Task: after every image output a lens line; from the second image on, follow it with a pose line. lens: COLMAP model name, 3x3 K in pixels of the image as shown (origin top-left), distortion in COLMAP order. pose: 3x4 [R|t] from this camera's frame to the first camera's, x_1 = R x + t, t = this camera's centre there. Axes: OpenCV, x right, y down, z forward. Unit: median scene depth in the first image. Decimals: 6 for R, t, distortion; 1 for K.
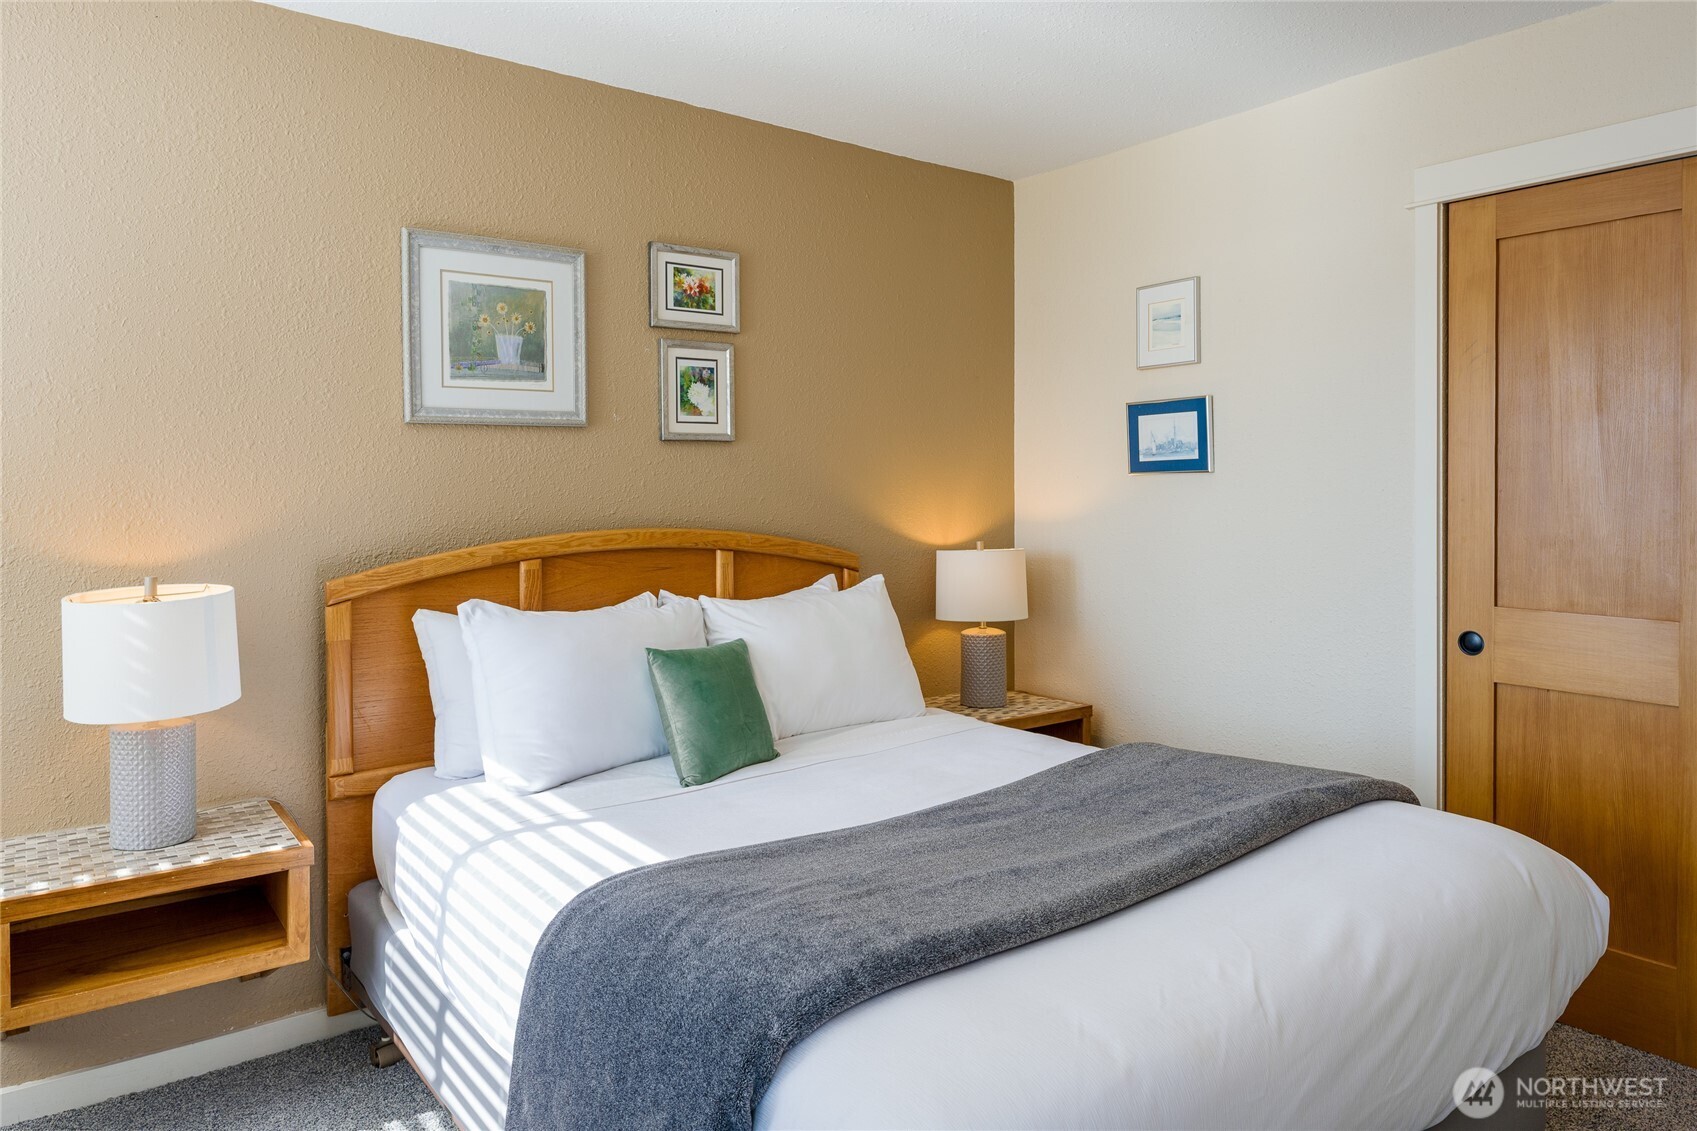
lens RADIAL K [[1114.4, 0, 850.6], [0, 1114.4, 489.8], [0, 0, 1]] dist [0.000760, 0.000831]
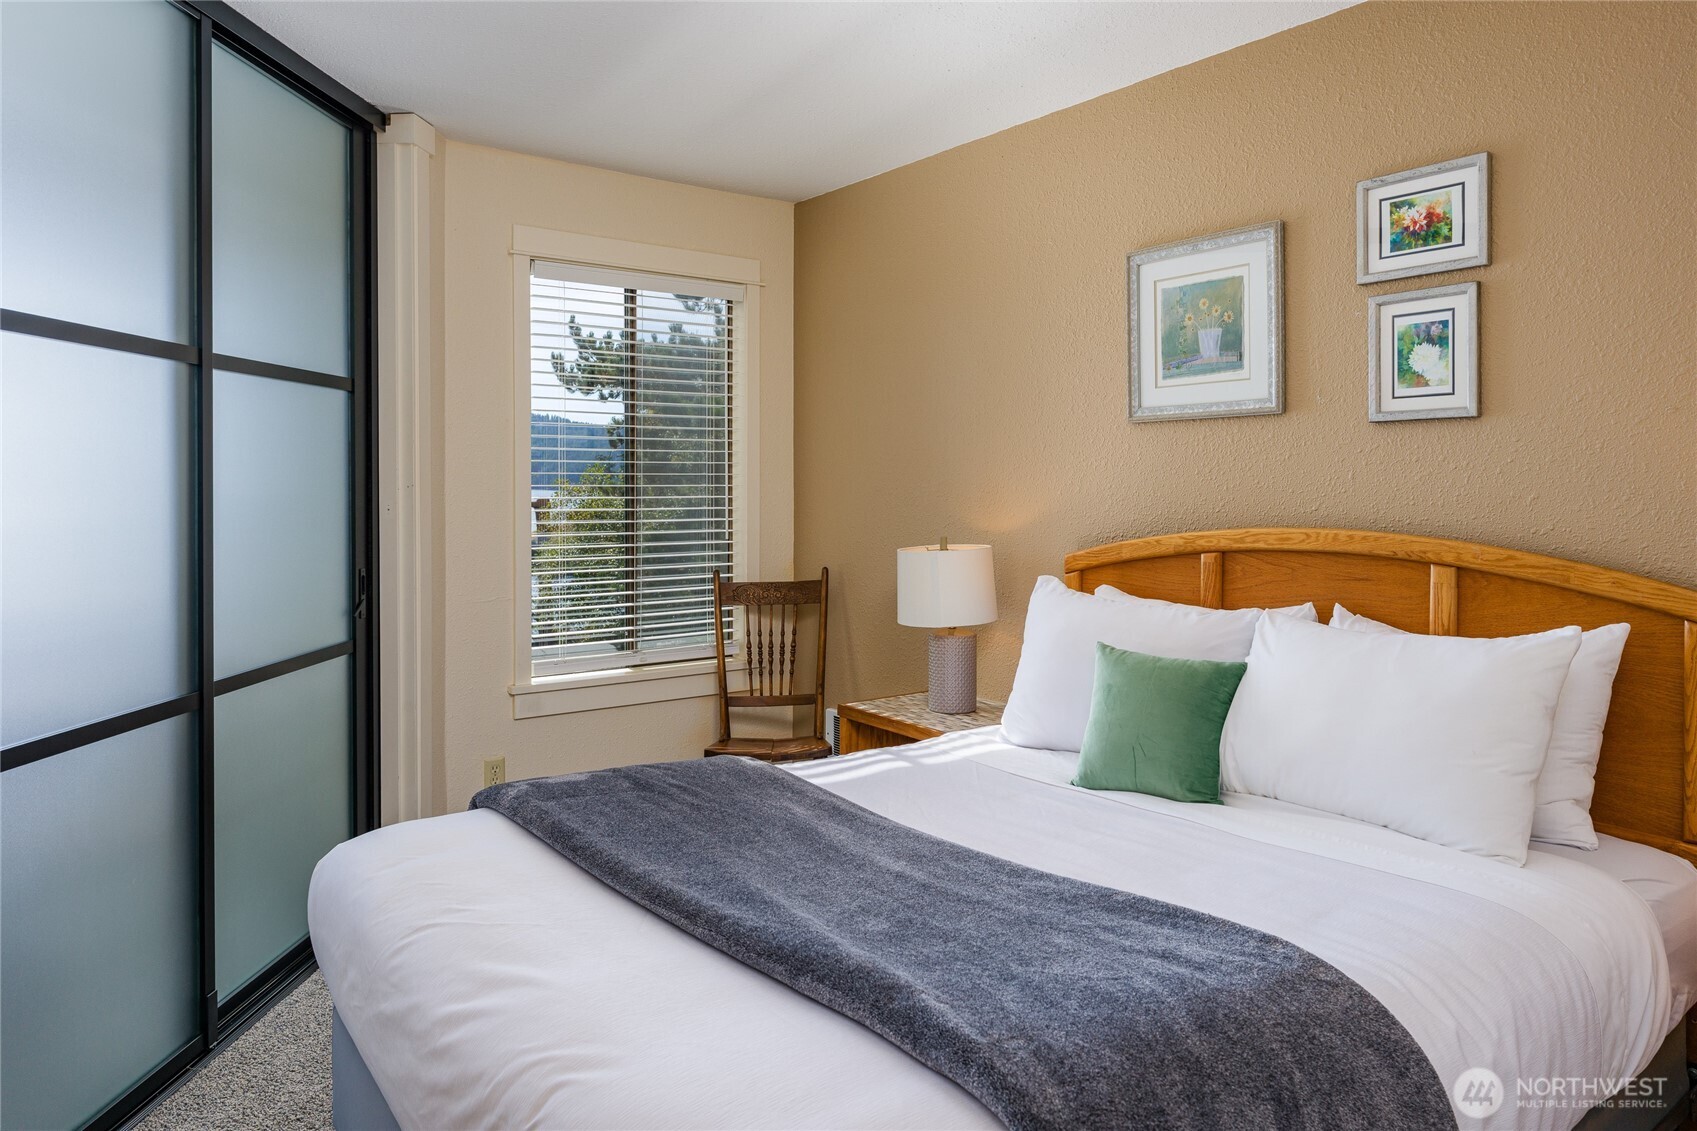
lens RADIAL K [[1114.4, 0, 850.6], [0, 1114.4, 489.8], [0, 0, 1]] dist [0.000760, 0.000831]
pose [[-0.020292, 0.005847, -0.999777, 0.682431], [-0.012319, 0.999906, 0.006098, 0.004698], [0.999718, 0.012440, -0.020218, 0.670355]]
